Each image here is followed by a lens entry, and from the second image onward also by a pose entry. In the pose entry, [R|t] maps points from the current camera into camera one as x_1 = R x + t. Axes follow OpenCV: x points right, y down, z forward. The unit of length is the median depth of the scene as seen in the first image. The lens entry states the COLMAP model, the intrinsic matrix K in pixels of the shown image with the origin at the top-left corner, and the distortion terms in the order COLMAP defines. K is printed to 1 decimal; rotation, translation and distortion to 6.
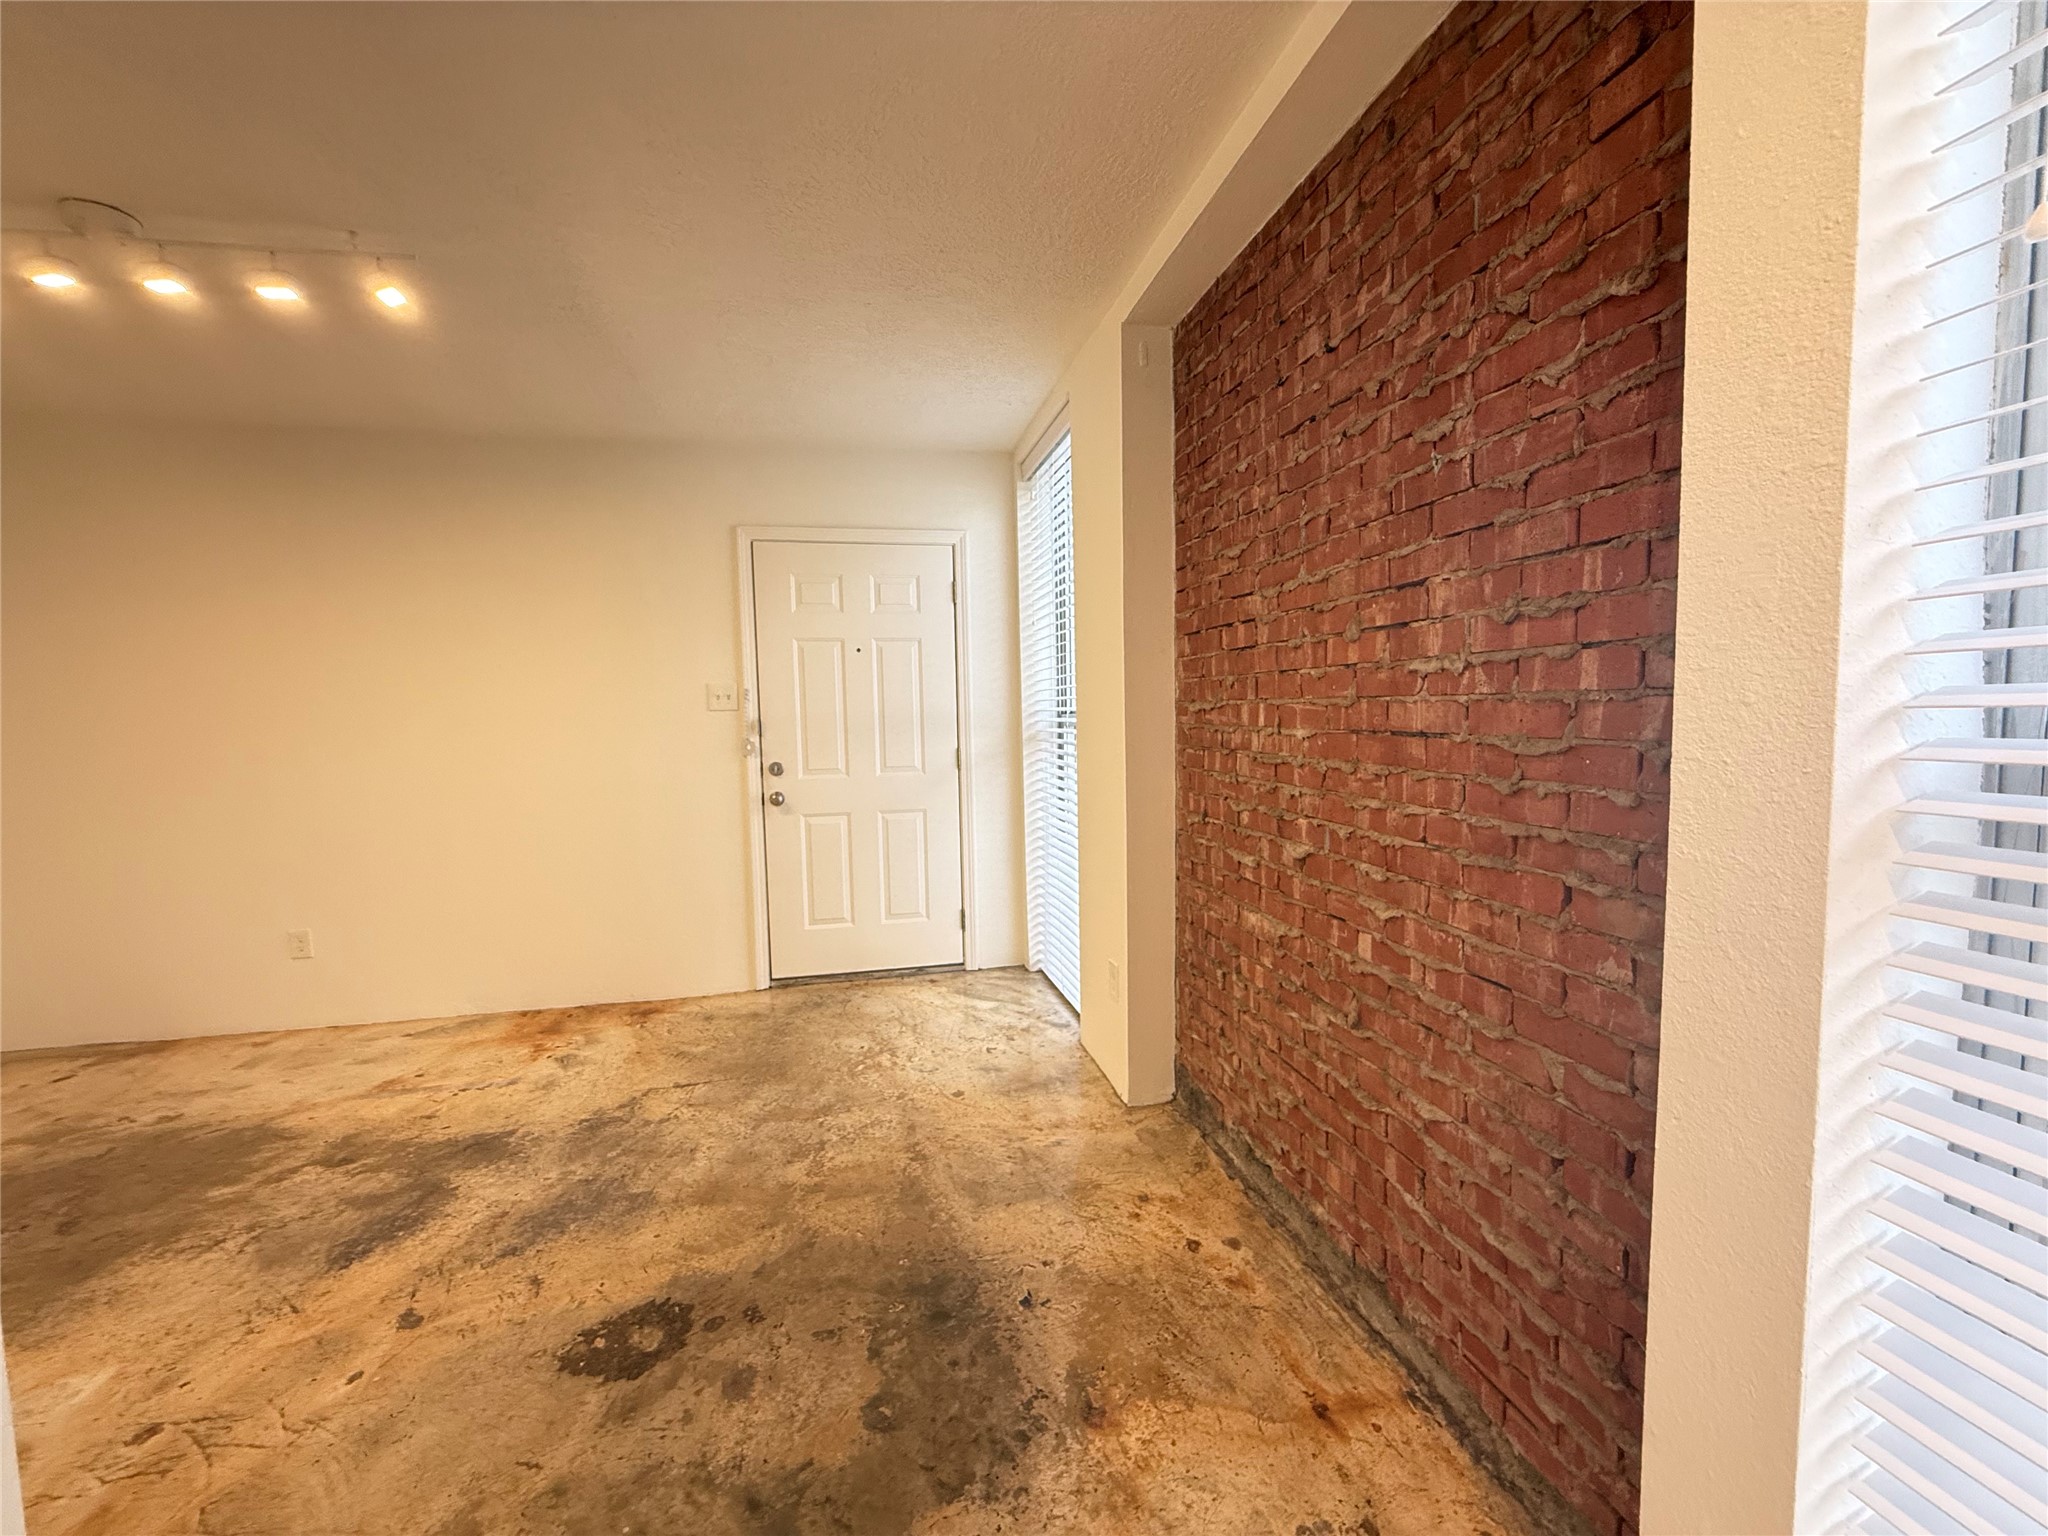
lens RADIAL K [[813.2, 0, 1013.2], [0, 813.2, 770.1], [0, 0, 1]] dist [-0.000880, -0.000200]
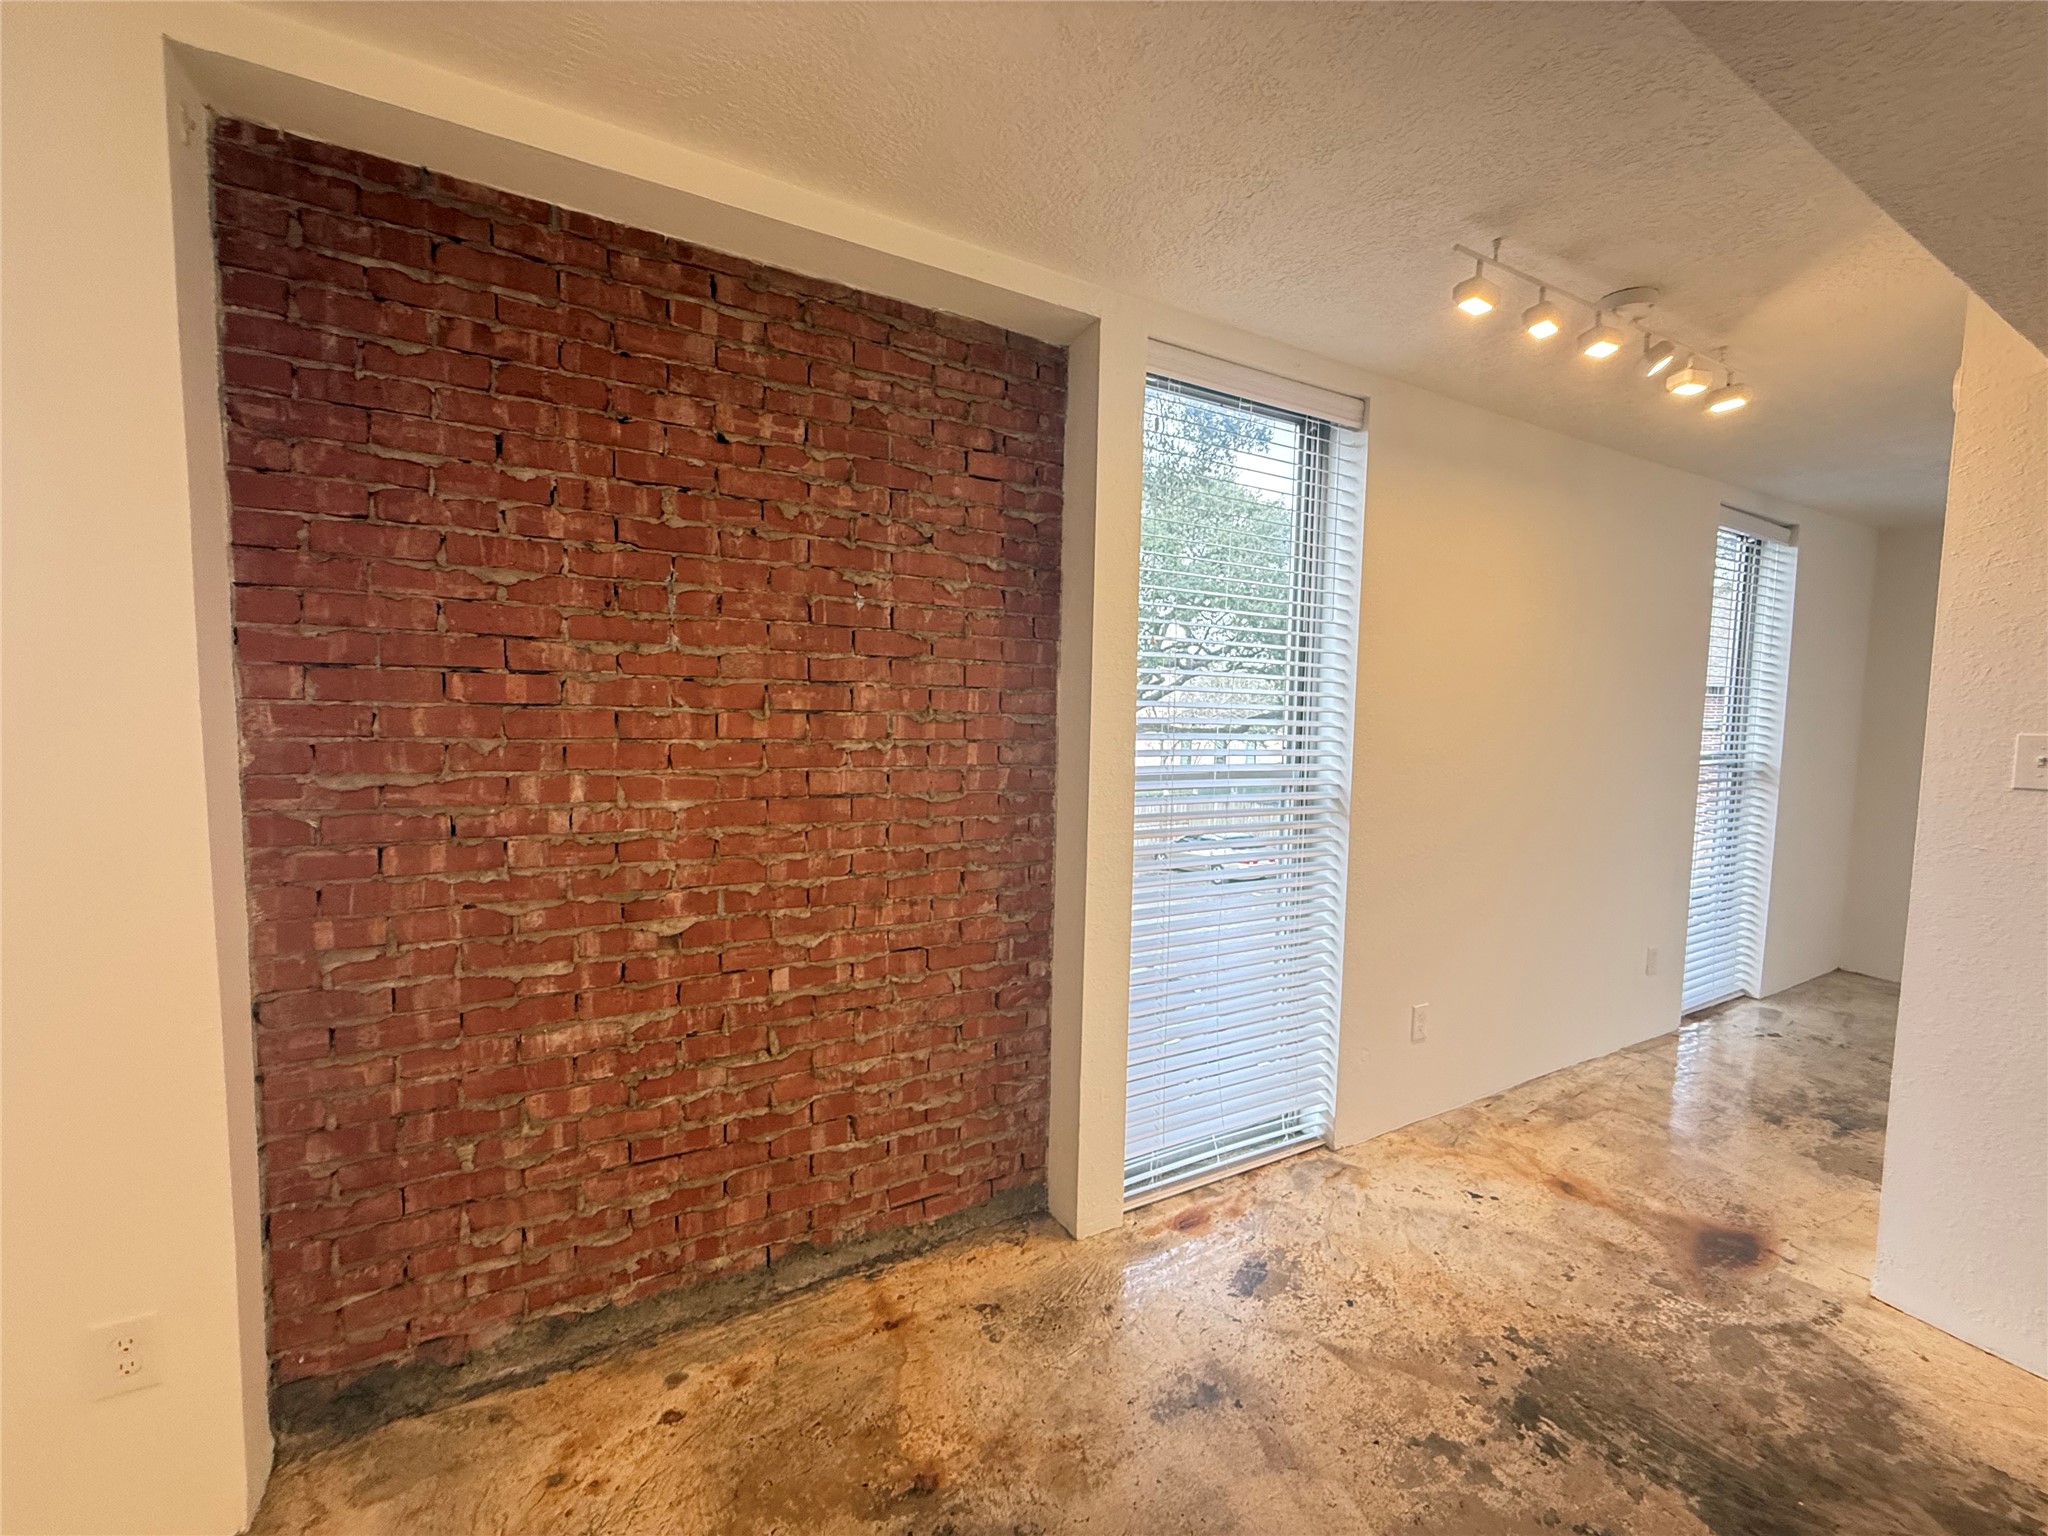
lens RADIAL K [[813.2, 0, 1021.1], [0, 813.2, 767.9], [0, 0, 1]] dist [-0.000880, -0.000200]
pose [[-0.290226, -0.052025, 0.955543, -0.766052], [0.057854, 0.995741, 0.071786, -0.150284], [-0.955208, 0.076116, -0.285980, 0.980149]]
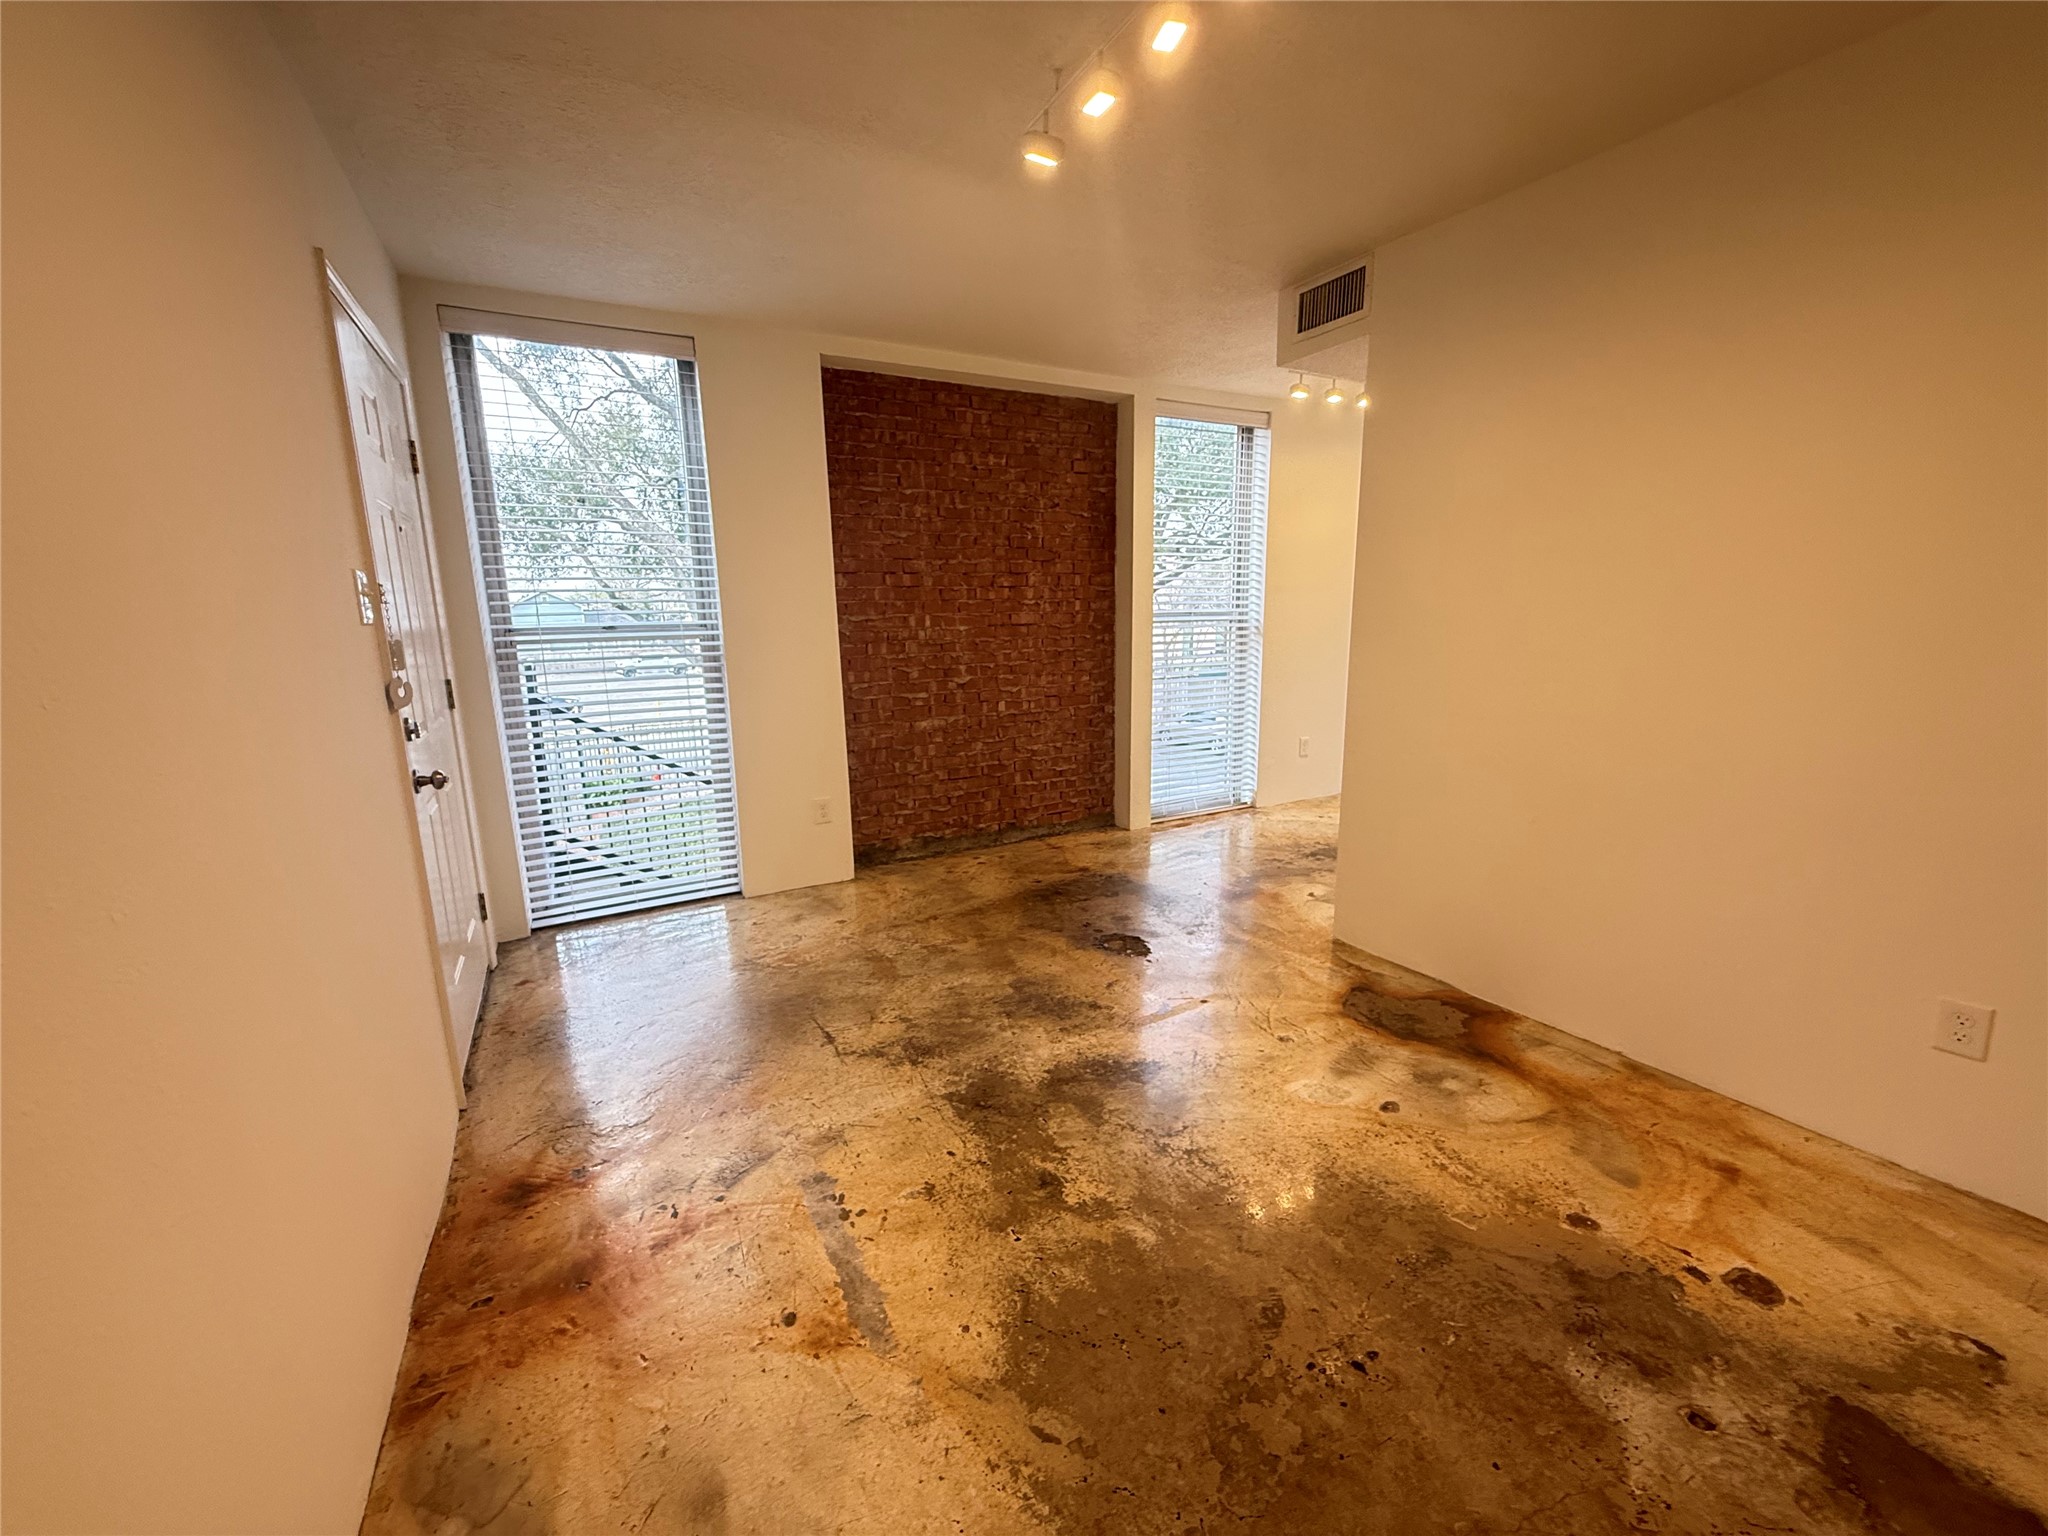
lens RADIAL K [[813.2, 0, 1017.2], [0, 813.2, 770.0], [0, 0, 1]] dist [-0.000880, -0.000200]
pose [[-0.285593, -0.163261, 0.944342, -2.154616], [0.095576, 0.975618, 0.197573, -0.104148], [-0.953573, 0.146682, -0.263026, 1.688479]]
